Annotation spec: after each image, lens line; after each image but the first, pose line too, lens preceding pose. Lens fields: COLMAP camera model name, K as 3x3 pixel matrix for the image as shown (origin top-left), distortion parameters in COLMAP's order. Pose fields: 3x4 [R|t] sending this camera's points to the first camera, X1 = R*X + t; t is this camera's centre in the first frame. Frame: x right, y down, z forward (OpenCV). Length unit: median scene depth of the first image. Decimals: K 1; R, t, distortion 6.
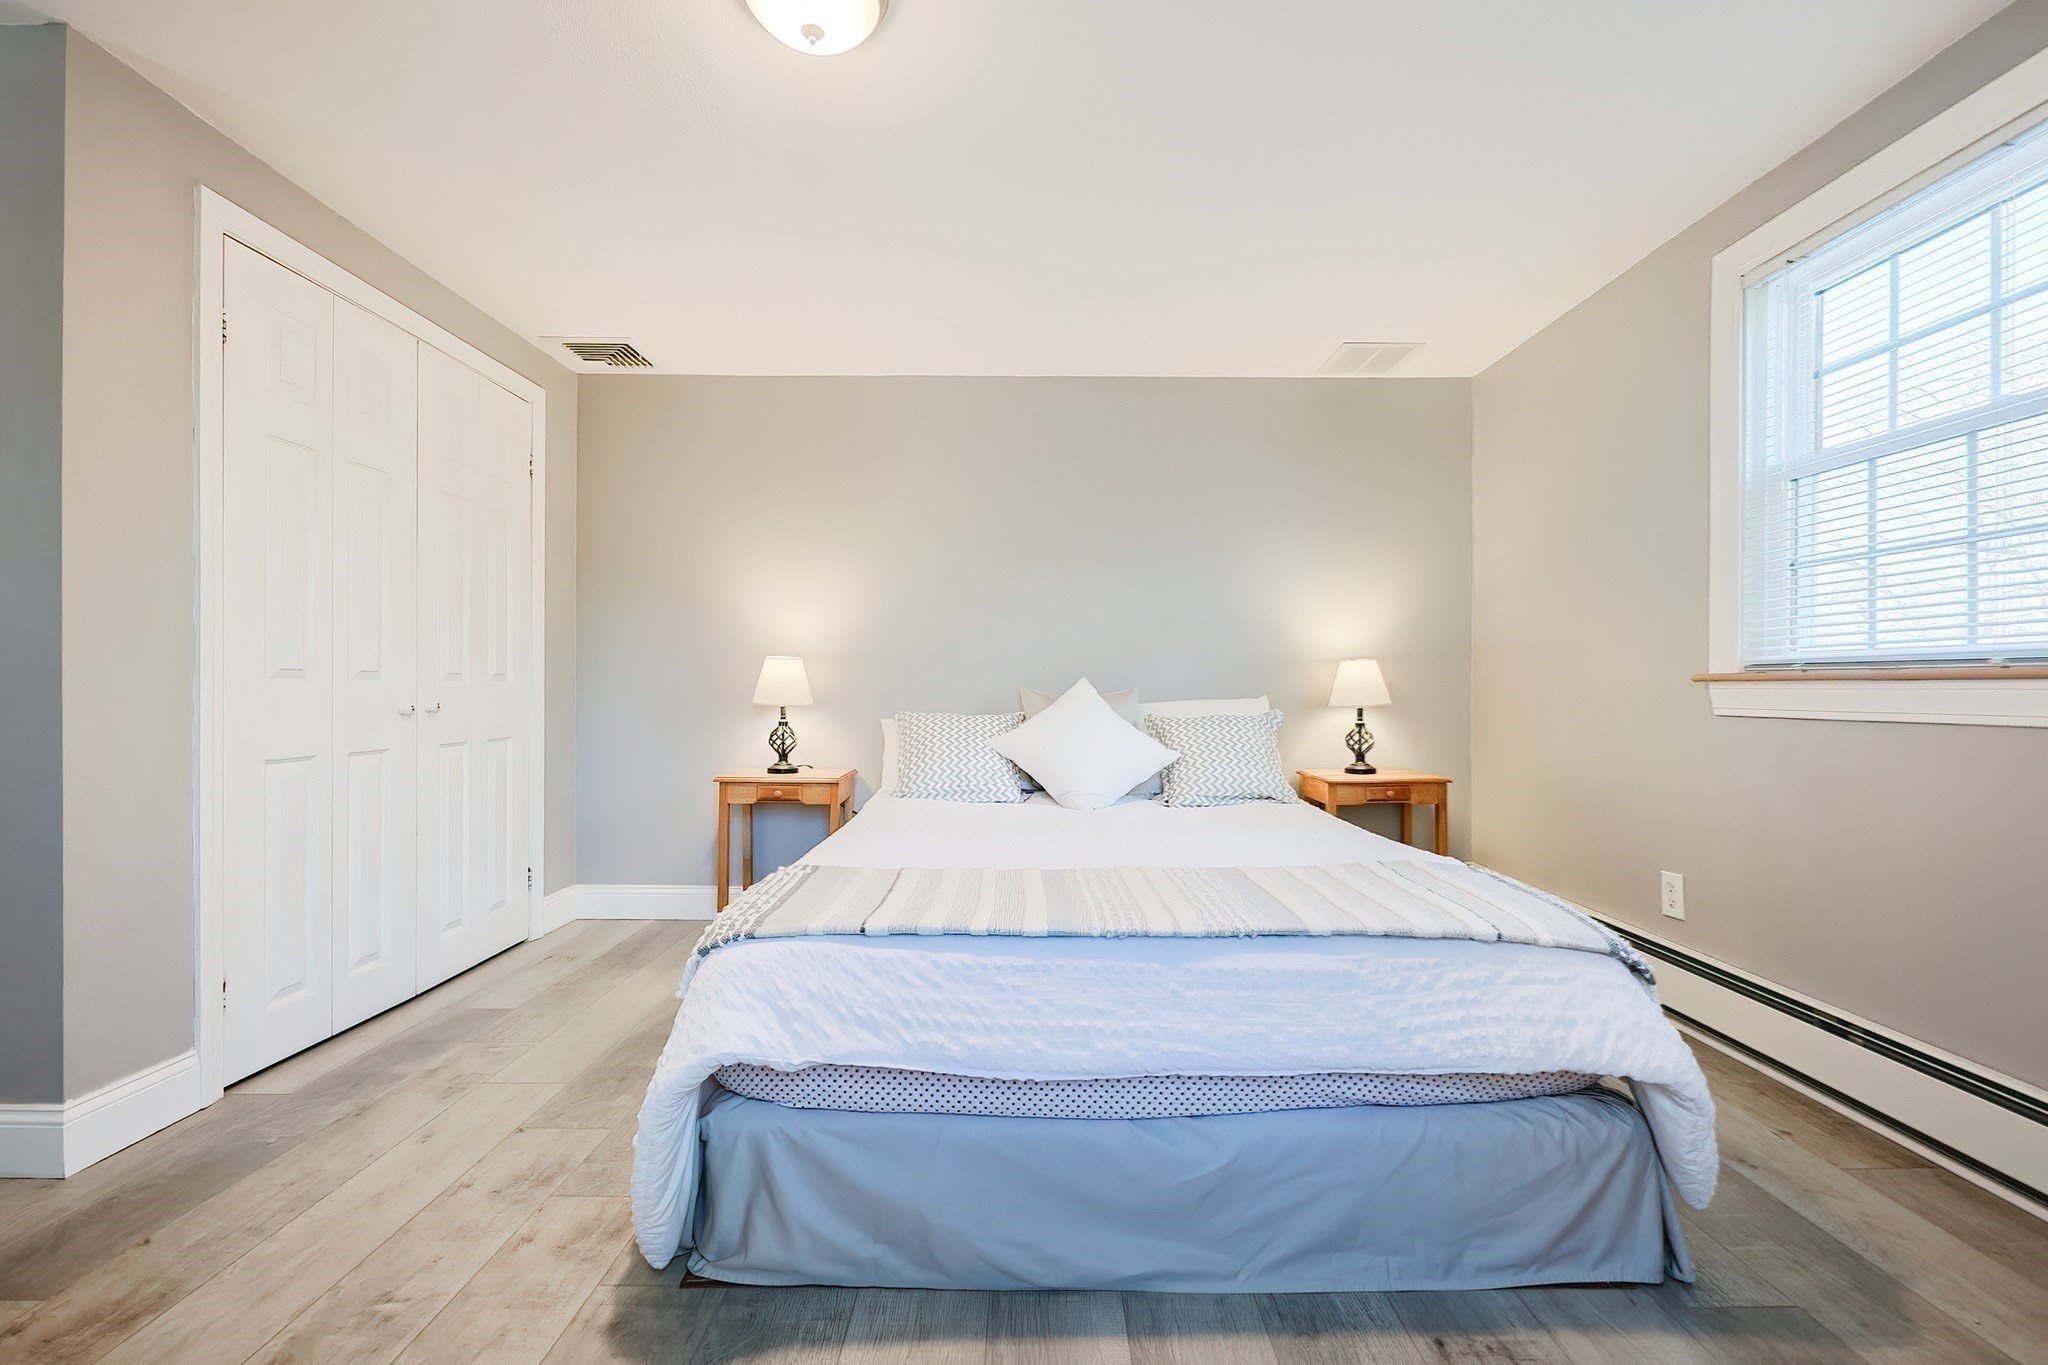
lens RADIAL K [[886.4, 0, 1028.7], [0, 886.4, 688.7], [0, 0, 1]] dist [-0.000020, 0.000295]
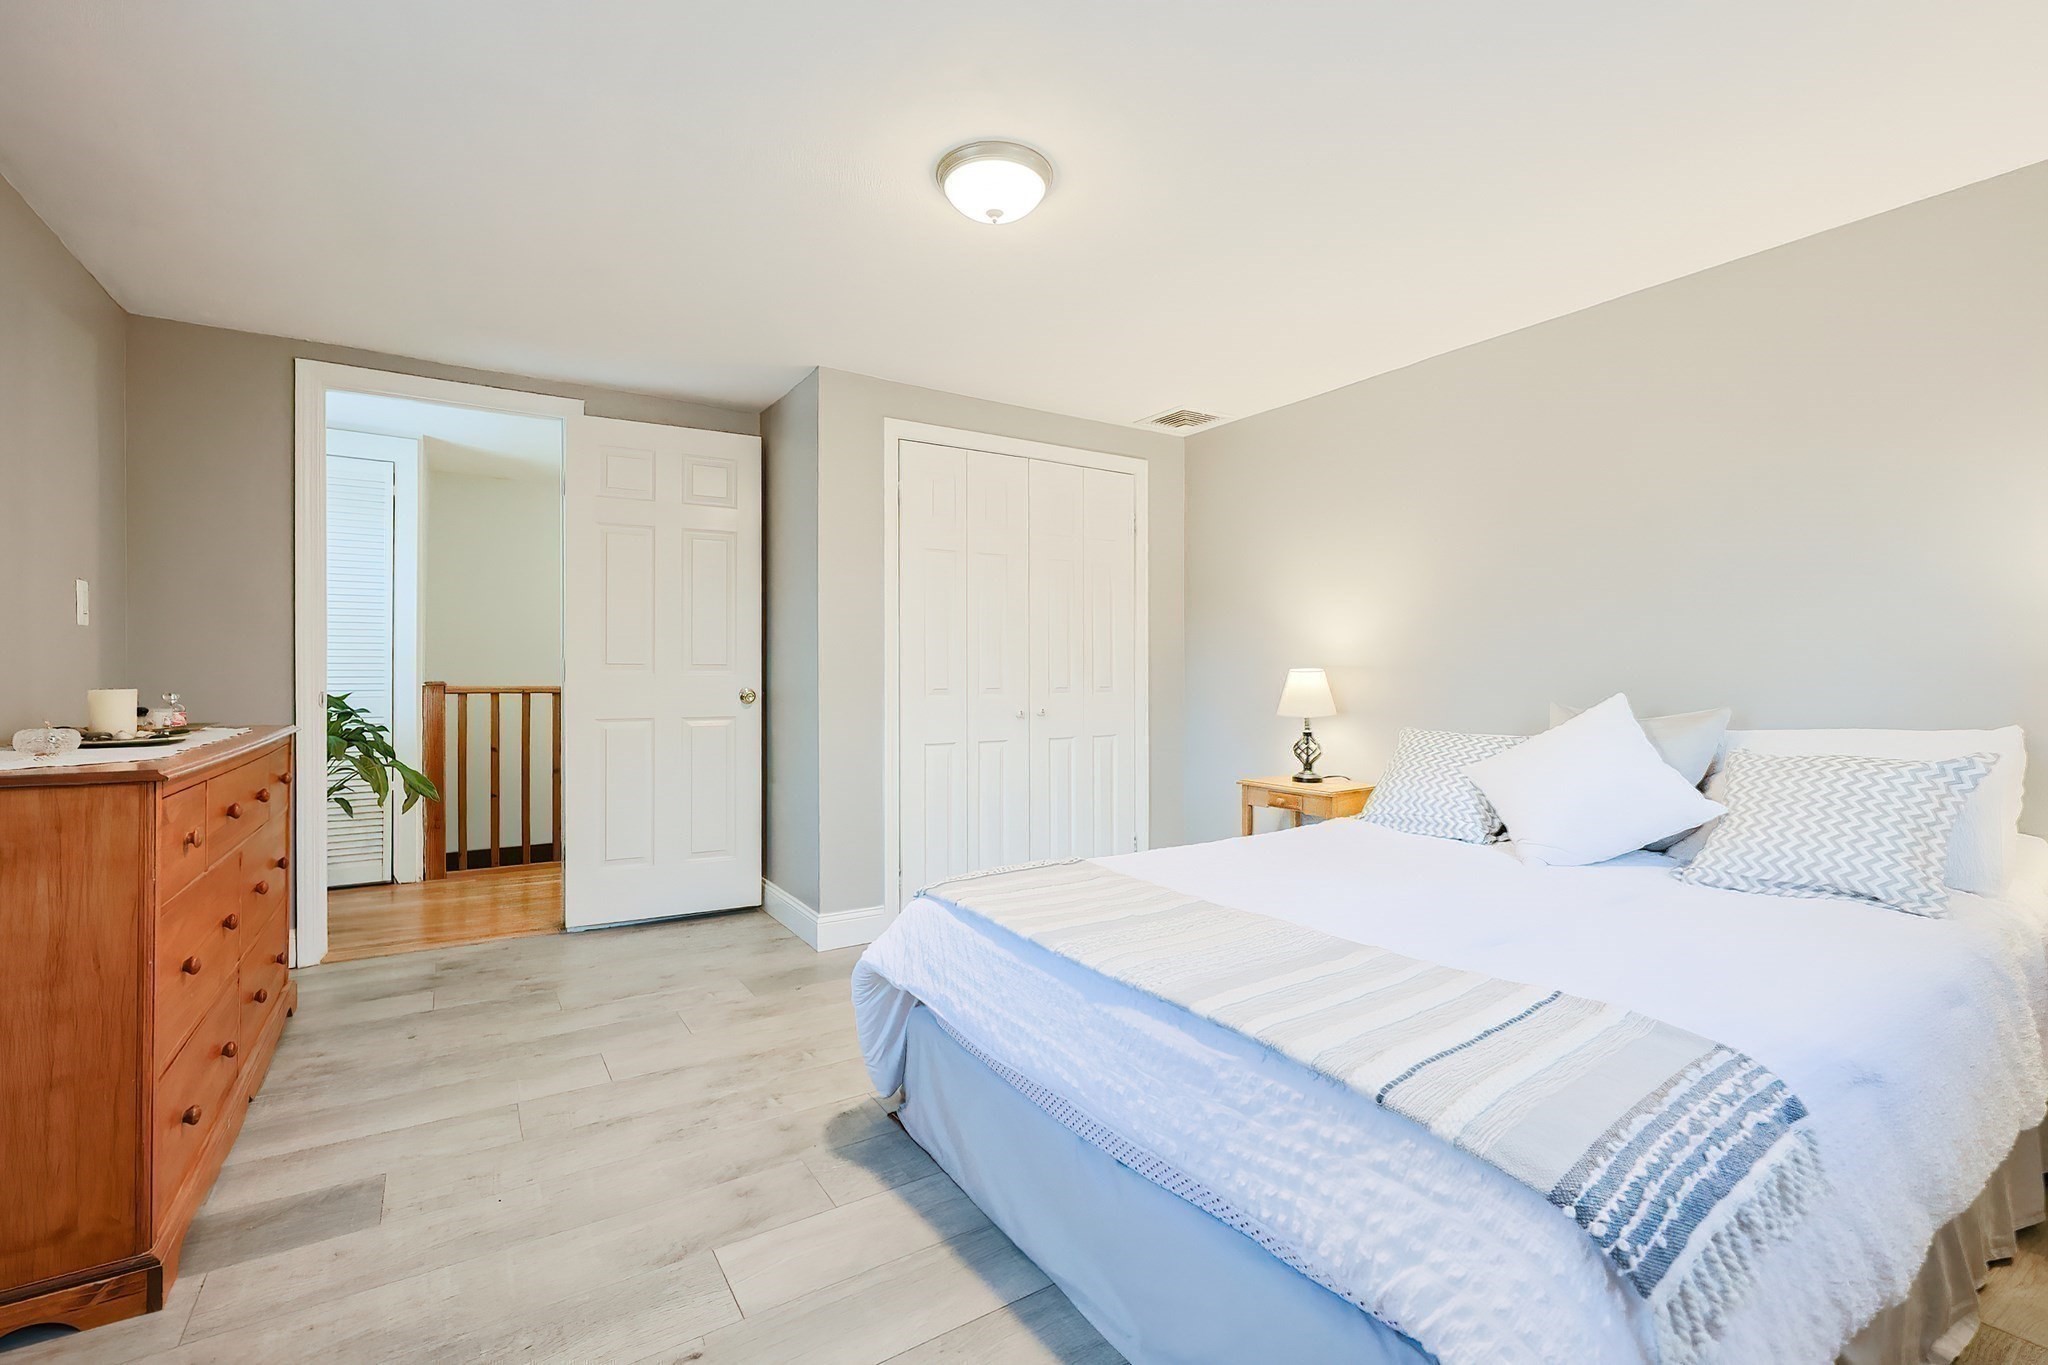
lens RADIAL K [[893.3, 0, 1020.7], [0, 893.3, 678.5], [0, 0, 1]] dist [-0.000407, 0.000186]
pose [[0.540972, -0.002321, -0.841037, 0.997069], [0.004065, 0.999992, -0.000145, -0.063625], [0.841031, -0.003340, 0.540977, 0.370230]]
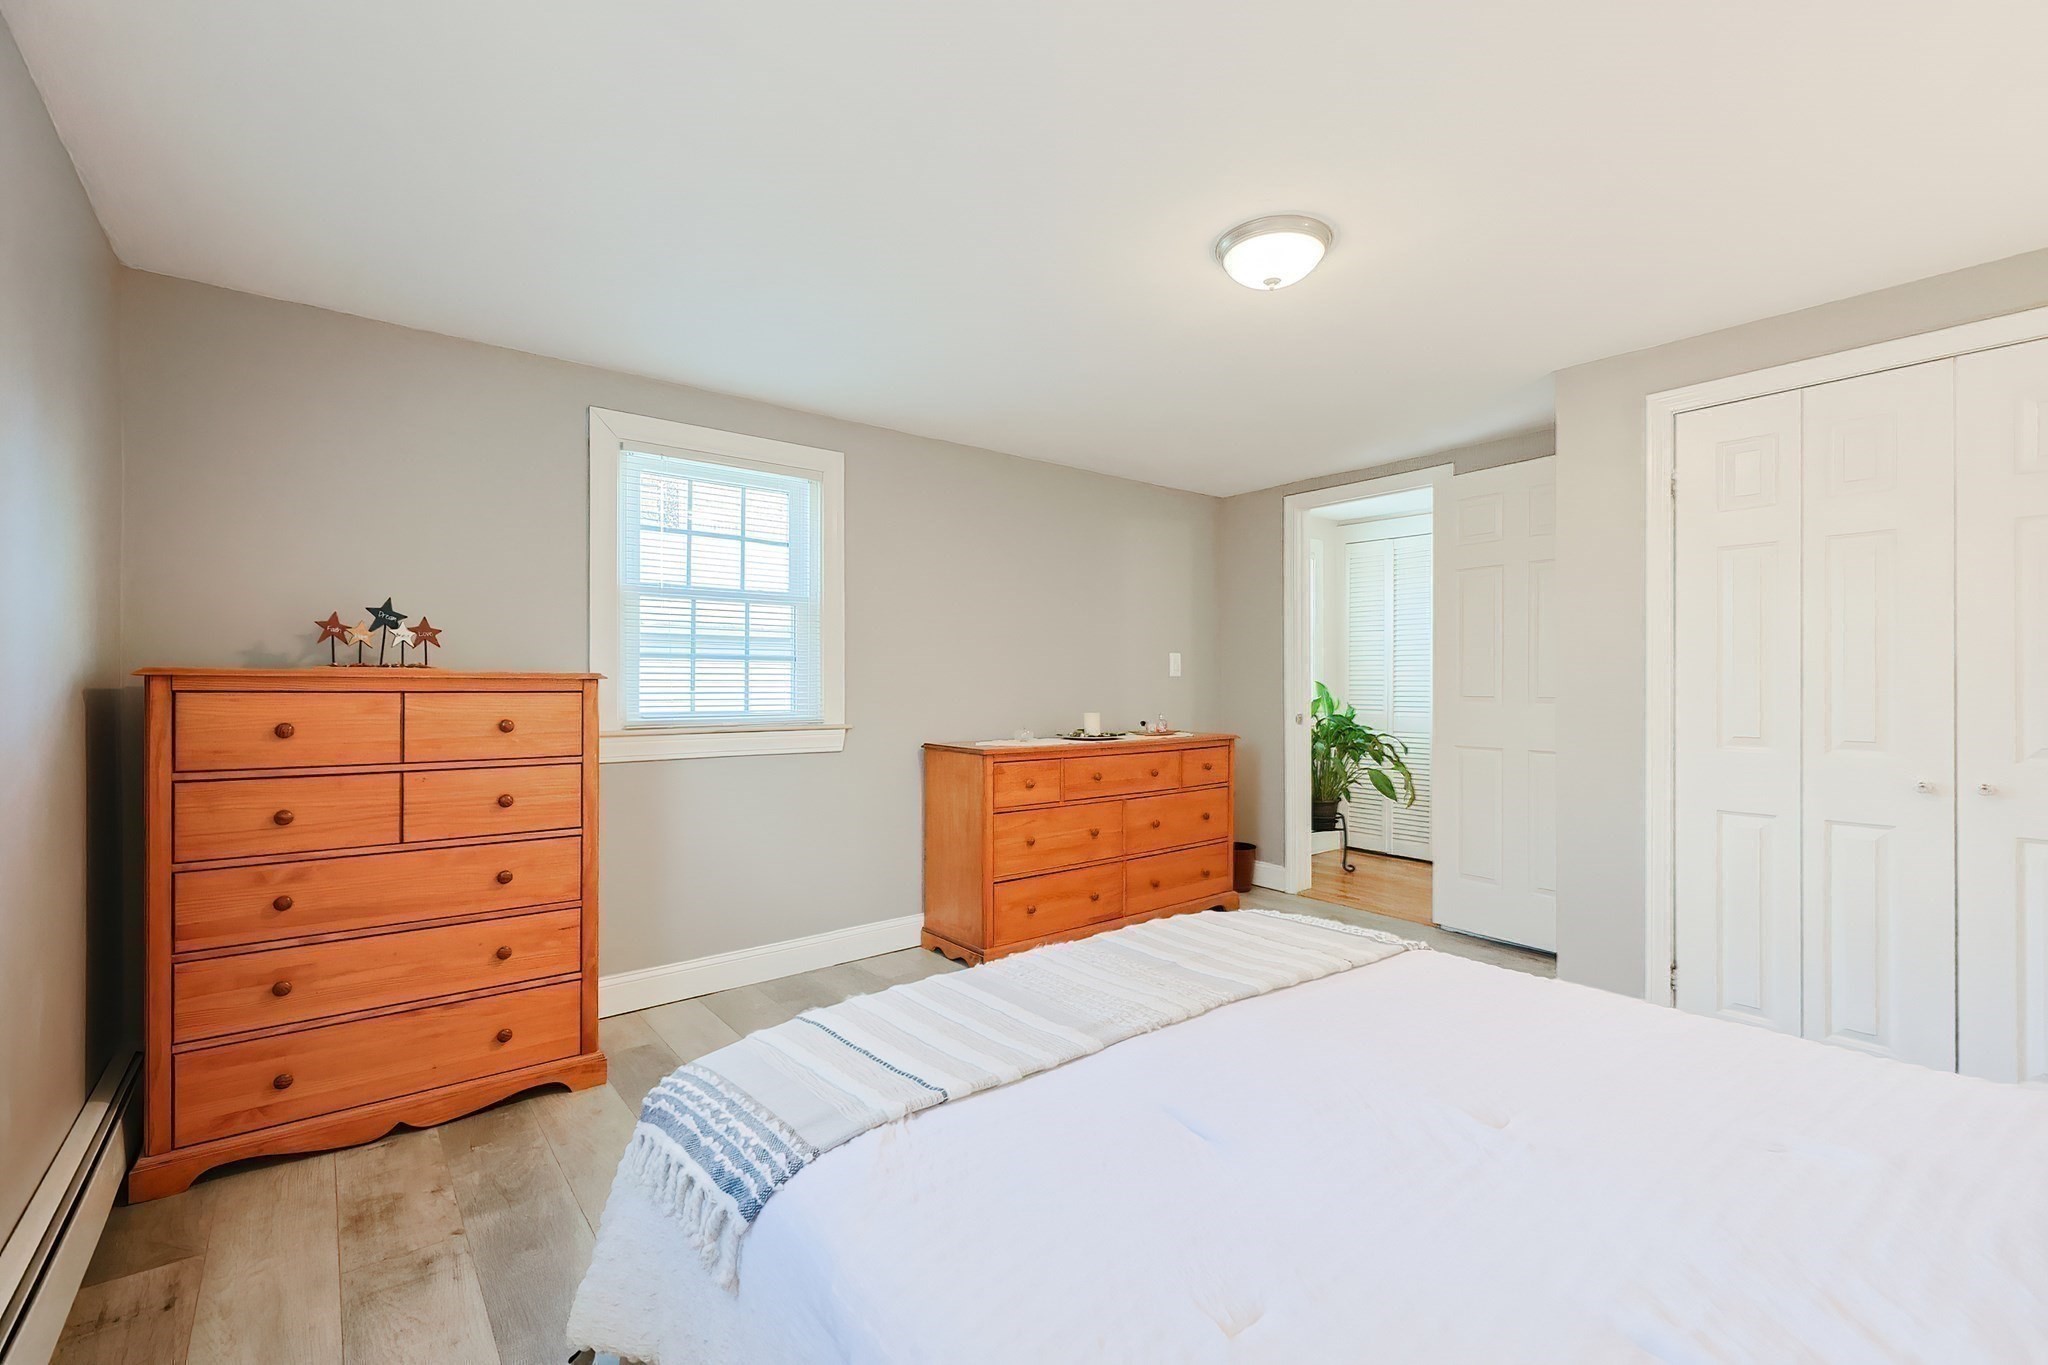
lens RADIAL K [[865.9, 0, 1034.2], [0, 865.9, 680.7], [0, 0, 1]] dist [-0.001790, -0.000157]
pose [[-0.777674, -0.007321, -0.628625, 0.988521], [-0.002355, 0.999959, -0.008732, -0.132587], [0.628663, -0.005310, -0.777659, 2.045604]]
